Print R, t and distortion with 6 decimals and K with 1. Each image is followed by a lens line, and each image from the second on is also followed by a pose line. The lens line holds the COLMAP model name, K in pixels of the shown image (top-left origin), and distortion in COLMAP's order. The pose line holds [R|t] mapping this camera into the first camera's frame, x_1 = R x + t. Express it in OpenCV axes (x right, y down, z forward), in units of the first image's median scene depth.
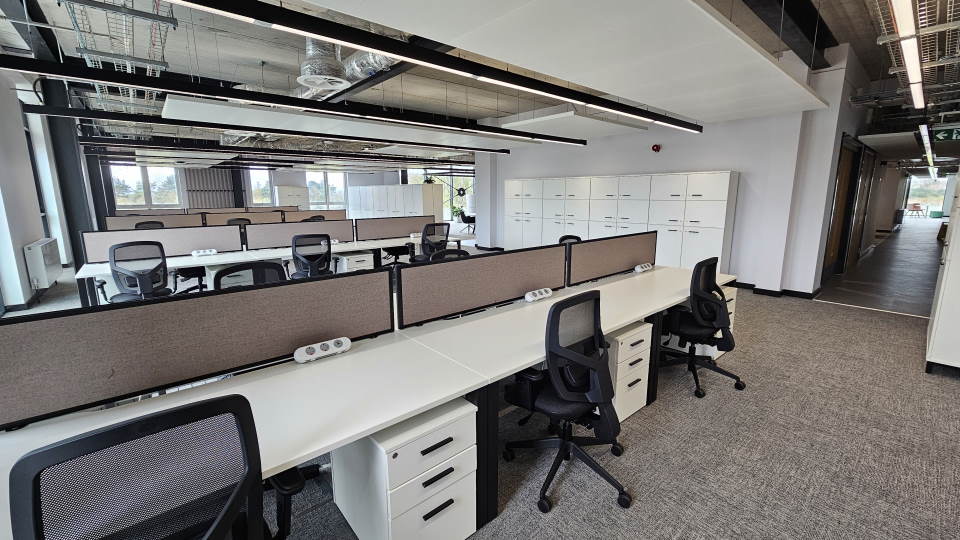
lens RADIAL K [[402.7, 0, 480.0], [0, 402.7, 270.0], [0, 0, 1]] dist [0.002182, 0.000227]
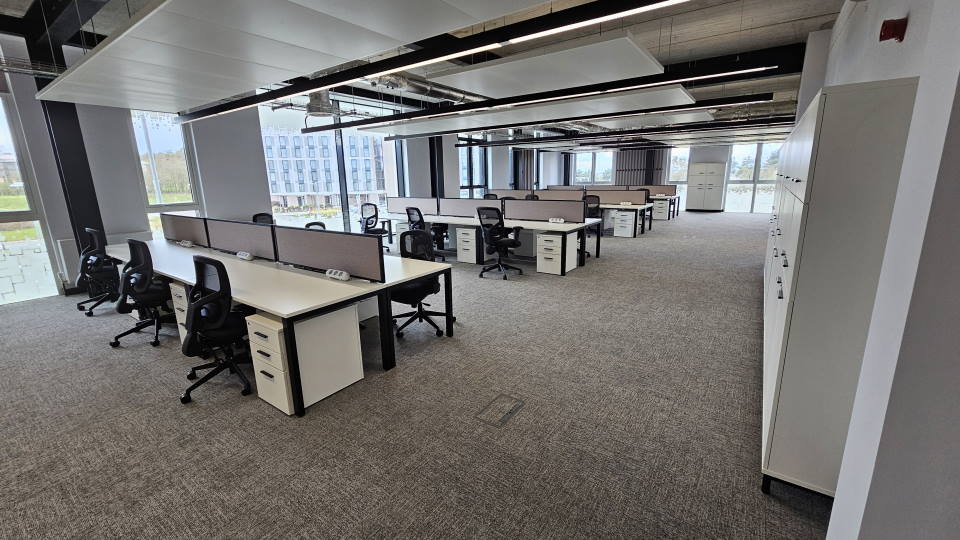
lens RADIAL K [[395.3, 0, 476.1], [0, 395.3, 266.0], [0, 0, 1]] dist [-0.000461, 0.000043]
pose [[0.212581, 0.210253, -0.954255, 1.062984], [-0.157072, 0.971230, 0.179002, -0.181096], [0.964436, 0.111834, 0.239490, 0.935684]]
